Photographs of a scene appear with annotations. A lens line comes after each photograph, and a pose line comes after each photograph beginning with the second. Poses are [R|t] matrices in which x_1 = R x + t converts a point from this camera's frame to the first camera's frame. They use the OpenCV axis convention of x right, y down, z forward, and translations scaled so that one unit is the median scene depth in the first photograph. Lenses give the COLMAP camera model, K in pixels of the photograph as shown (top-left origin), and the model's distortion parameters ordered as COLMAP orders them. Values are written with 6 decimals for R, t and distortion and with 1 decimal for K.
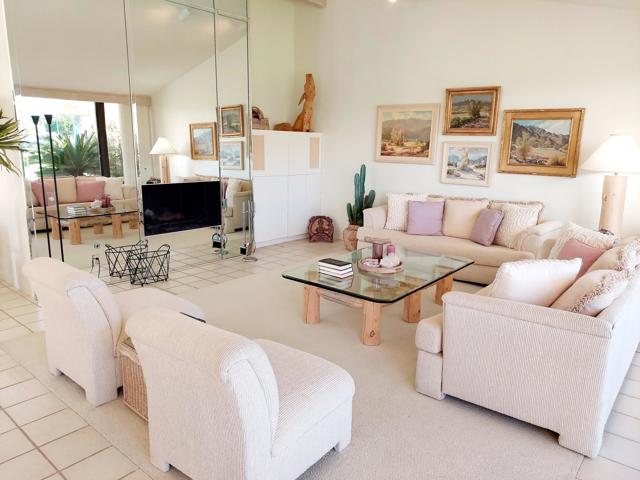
lens RADIAL K [[454.7, 0, 320.0], [0, 454.7, 240.0], [0, 0, 1]] dist [0.001939, 0.001072]
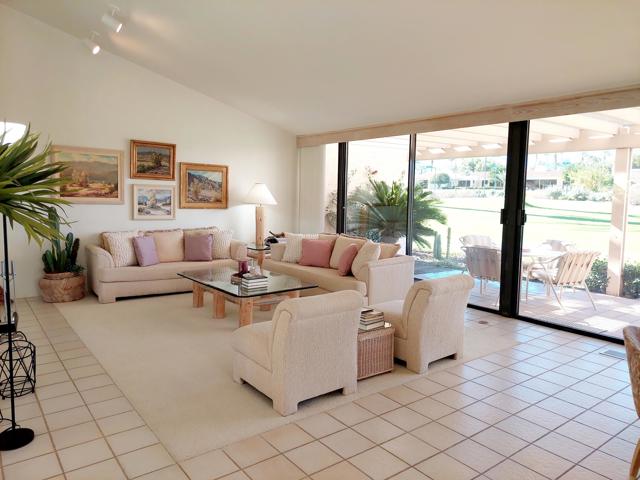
lens RADIAL K [[454.7, 0, 320.0], [0, 454.7, 240.0], [0, 0, 1]] dist [0.001939, 0.001072]
pose [[0.203392, -0.104621, 0.973492, -0.796488], [0.183227, 0.980776, 0.067122, -0.070610], [-0.961800, 0.164718, 0.218652, 0.327429]]
